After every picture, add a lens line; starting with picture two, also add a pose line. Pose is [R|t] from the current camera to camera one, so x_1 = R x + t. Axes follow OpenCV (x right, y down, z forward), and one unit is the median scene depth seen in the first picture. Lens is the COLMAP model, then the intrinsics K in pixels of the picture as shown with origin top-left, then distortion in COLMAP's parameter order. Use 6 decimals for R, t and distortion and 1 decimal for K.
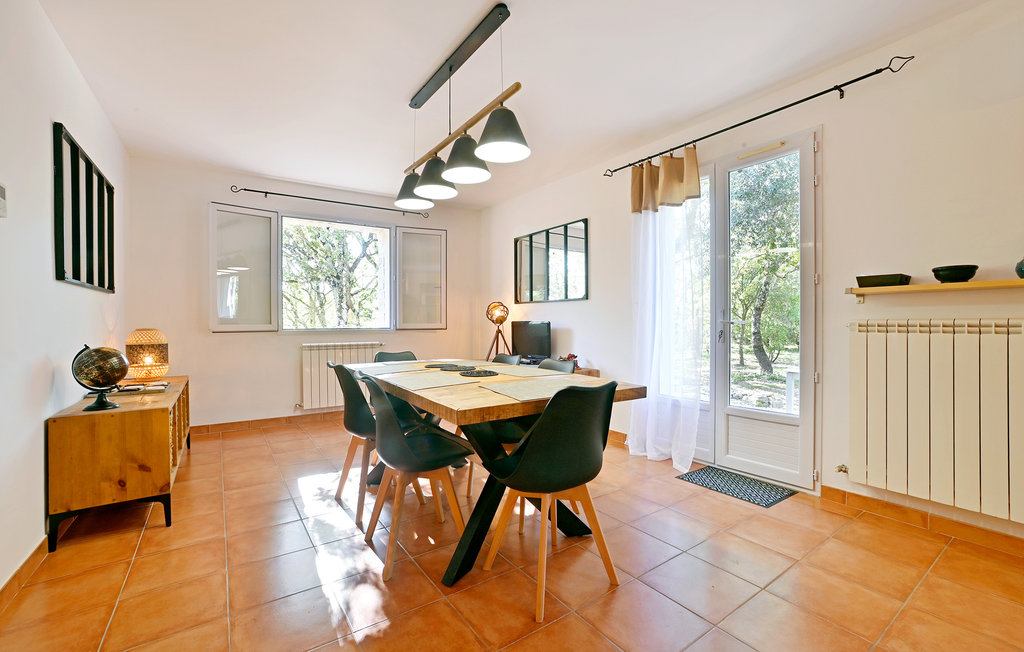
lens RADIAL K [[420.1, 0, 514.3], [0, 420.1, 331.8], [0, 0, 1]] dist [0.000020, 0.000050]
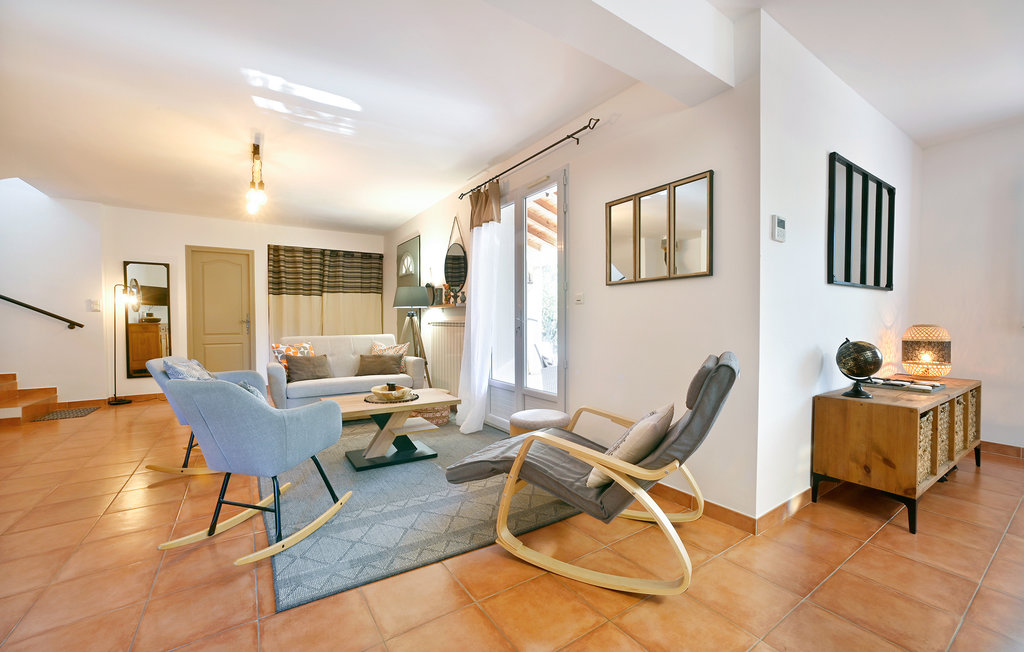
lens RADIAL K [[419.4, 0, 515.7], [0, 419.4, 334.3], [0, 0, 1]] dist [-0.053358, 0.027048]
pose [[-0.034378, 0.032326, -0.998886, 0.120723], [-0.015500, 0.999339, 0.032874, -0.002361], [0.999289, 0.016613, -0.033854, 0.133981]]
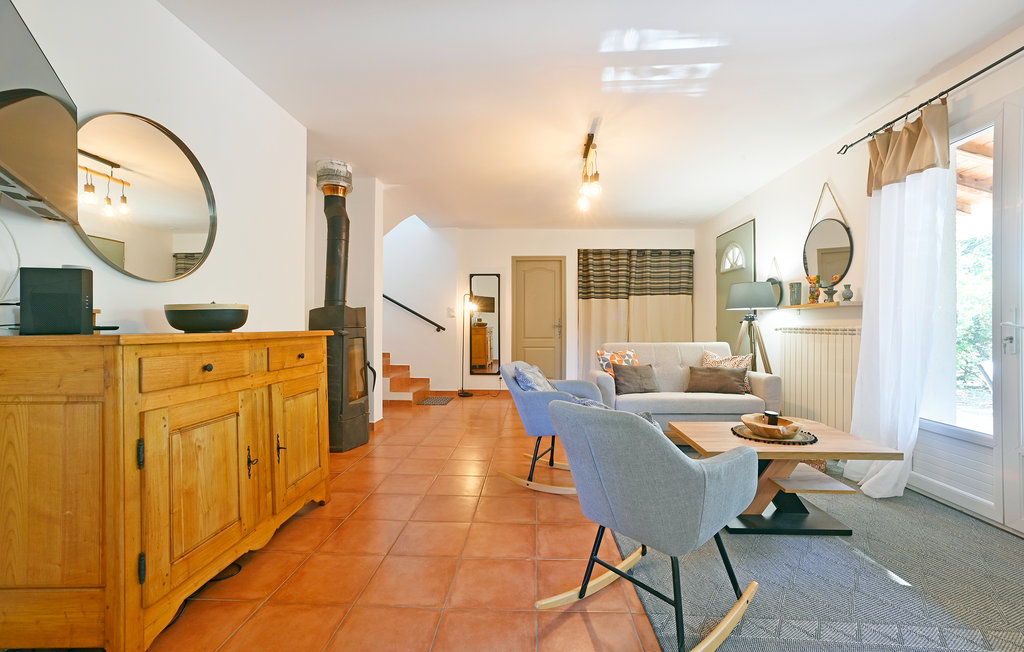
lens RADIAL K [[419.4, 0, 515.7], [0, 419.4, 334.3], [0, 0, 1]] dist [-0.053358, 0.027048]
pose [[-0.611223, 0.015794, -0.791300, 0.108853], [-0.014383, 0.999414, 0.031057, -0.002096], [0.791327, 0.030364, -0.610638, 0.115641]]
